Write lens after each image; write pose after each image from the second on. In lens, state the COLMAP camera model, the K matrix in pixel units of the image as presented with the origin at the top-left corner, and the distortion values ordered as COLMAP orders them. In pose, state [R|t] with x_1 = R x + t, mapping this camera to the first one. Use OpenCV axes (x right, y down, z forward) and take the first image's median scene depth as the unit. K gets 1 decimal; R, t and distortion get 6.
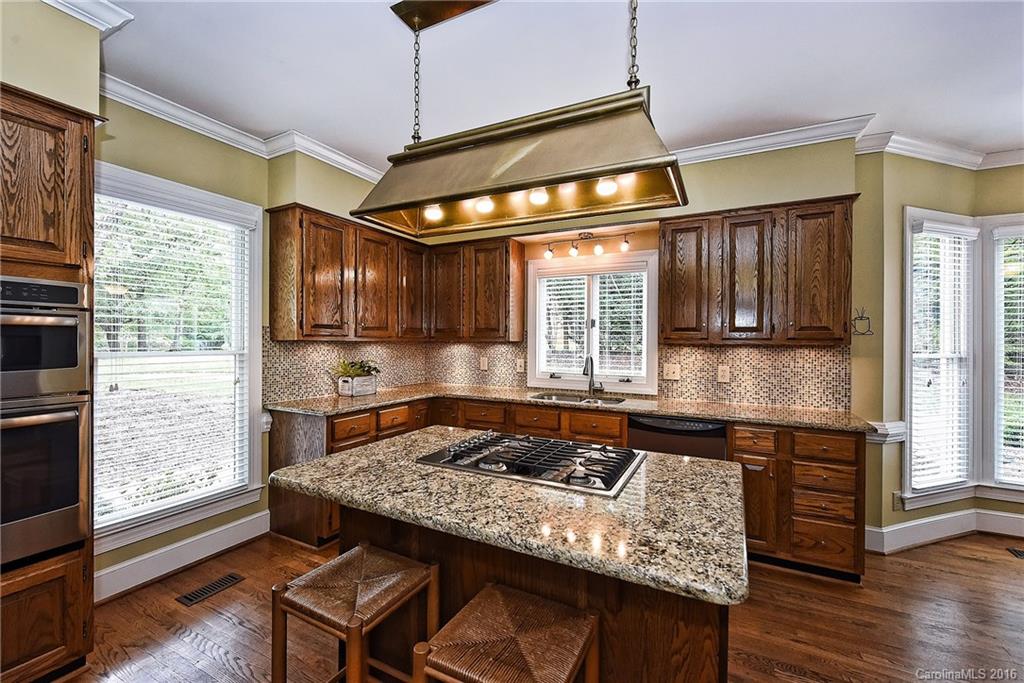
lens RADIAL K [[426.3, 0, 511.8], [0, 426.3, 341.4], [0, 0, 1]] dist [-0.002346, 0.000003]
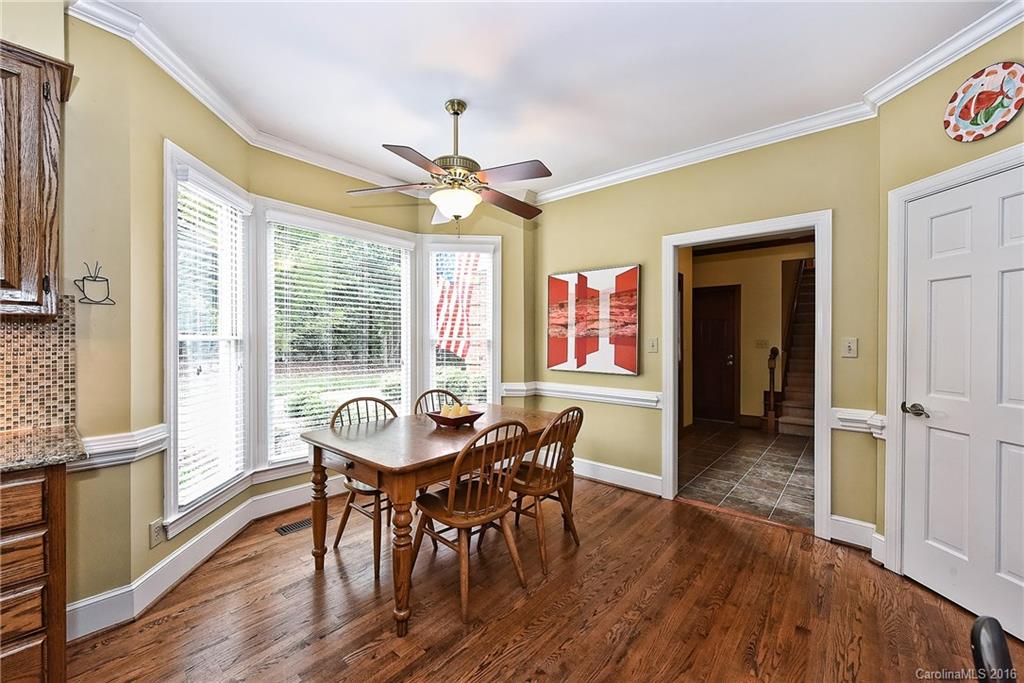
lens RADIAL K [[406.5, 0, 506.9], [0, 406.5, 343.6], [0, 0, 1]] dist [-0.003064, -0.000360]
pose [[0.243107, -0.013498, 0.969906, 0.367381], [-0.002211, 0.999893, 0.014469, 0.034025], [-0.969997, -0.005662, 0.243051, 0.233927]]
